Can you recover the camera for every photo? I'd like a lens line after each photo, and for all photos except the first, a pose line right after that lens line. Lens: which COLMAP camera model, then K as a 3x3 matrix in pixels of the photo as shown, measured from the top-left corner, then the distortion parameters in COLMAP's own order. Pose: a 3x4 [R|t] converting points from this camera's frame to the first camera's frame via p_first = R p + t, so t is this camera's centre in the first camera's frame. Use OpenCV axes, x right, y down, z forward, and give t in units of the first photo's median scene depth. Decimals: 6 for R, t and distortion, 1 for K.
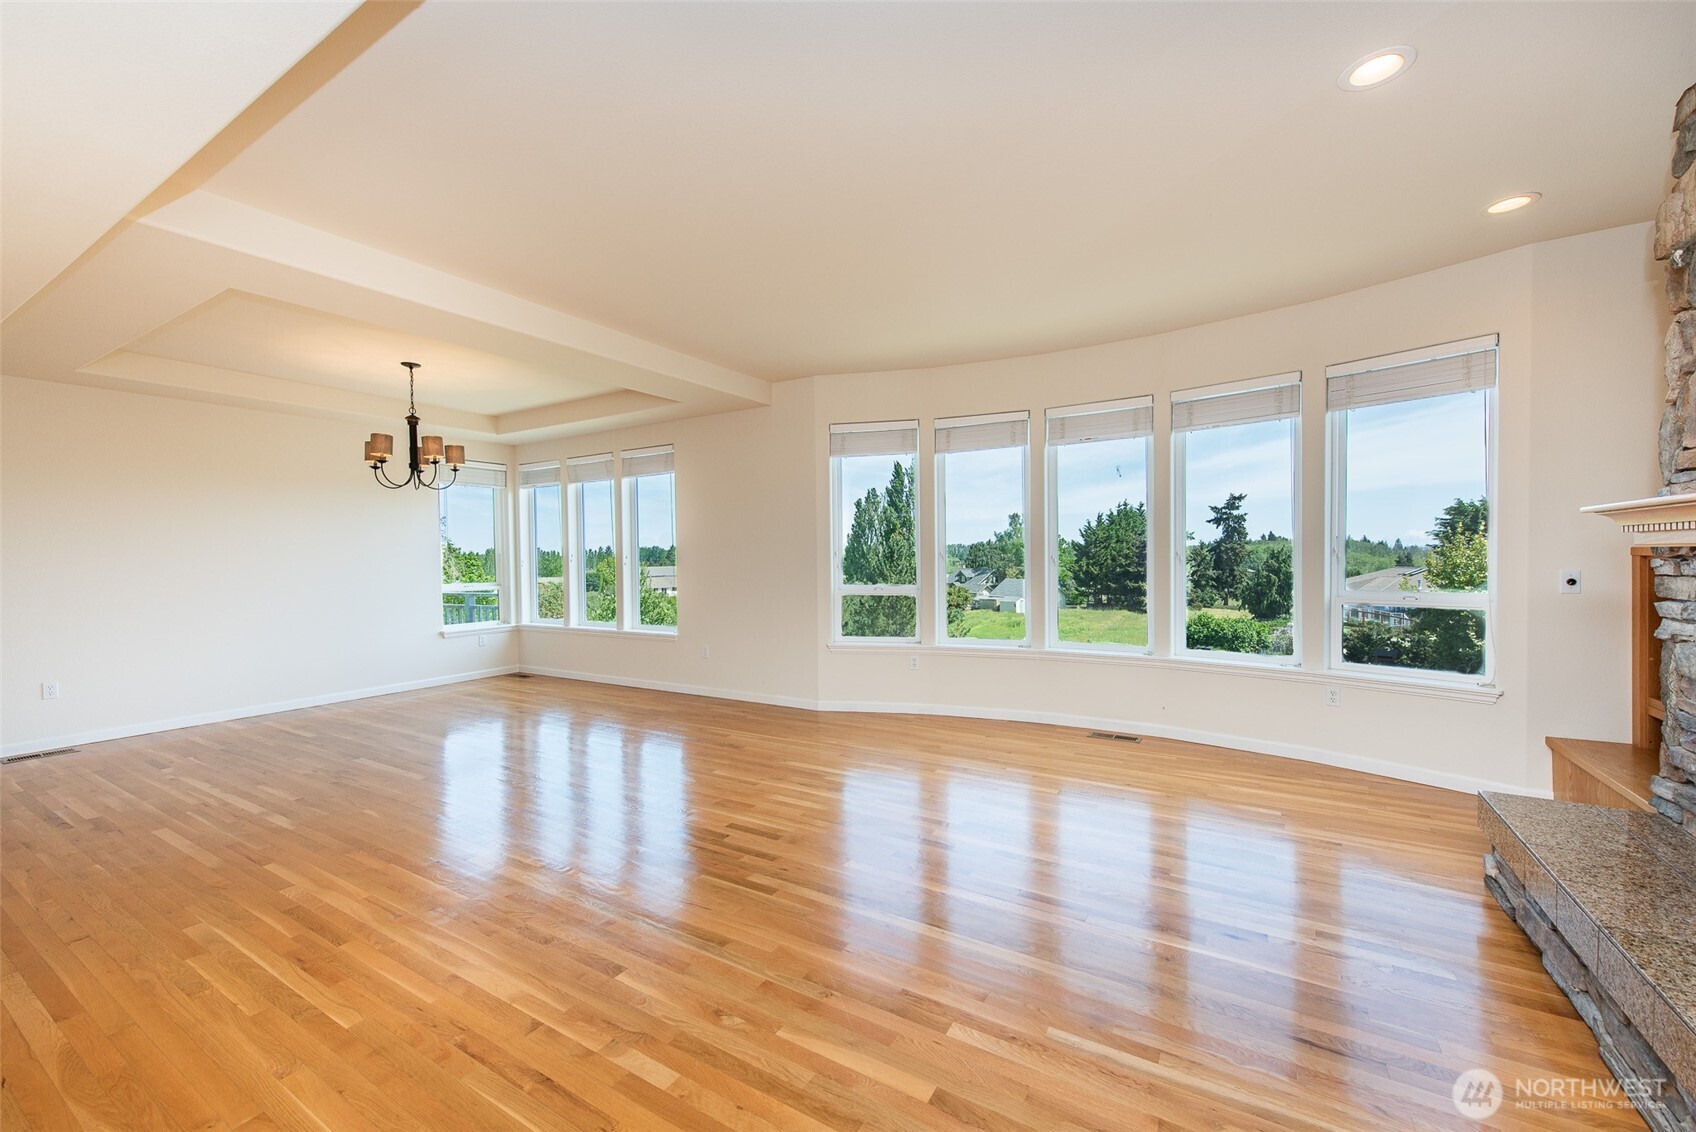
lens RADIAL K [[665.9, 0, 849.0], [0, 665.9, 570.8], [0, 0, 1]] dist [0.019222, -0.006055]
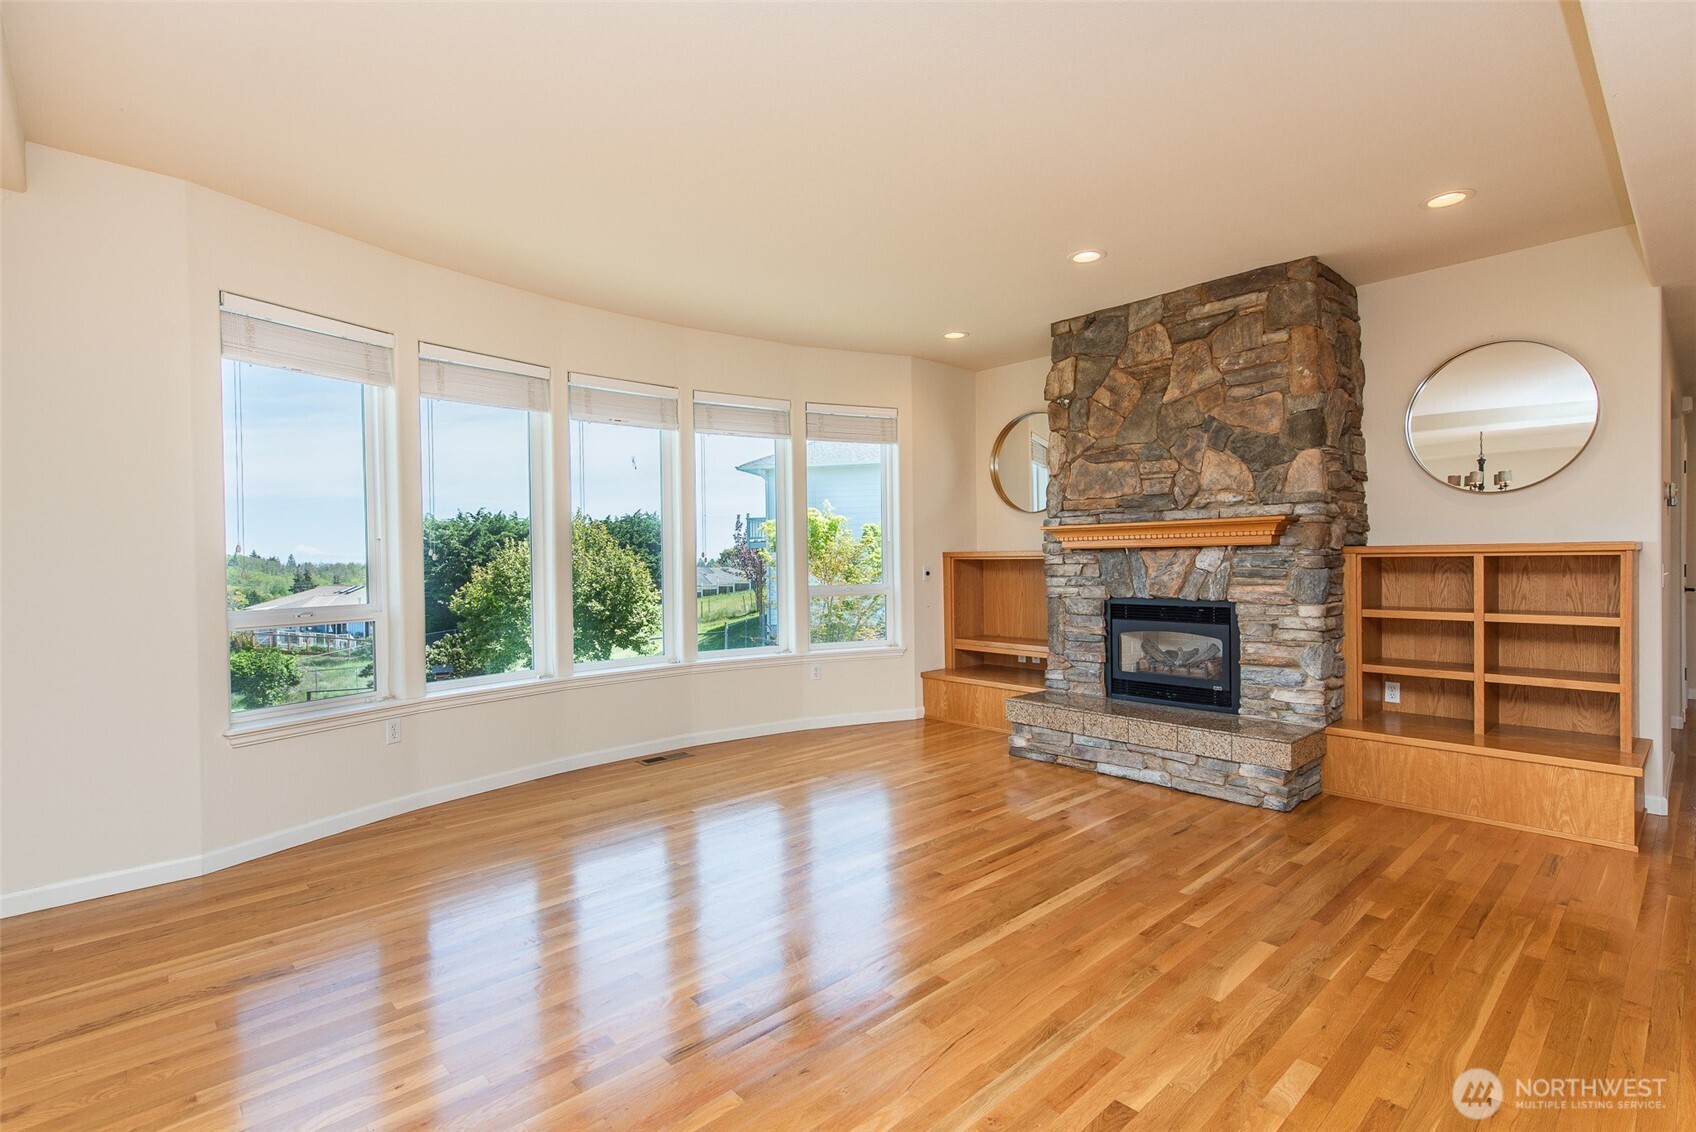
lens RADIAL K [[795.0, 0, 839.8], [0, 795.0, 567.8], [0, 0, 1]] dist [0.020988, -0.000467]
pose [[0.282360, -0.001236, 0.959308, -0.751556], [0.030337, 0.999511, -0.007642, 0.010293], [-0.958829, 0.031260, 0.282260, 0.616413]]
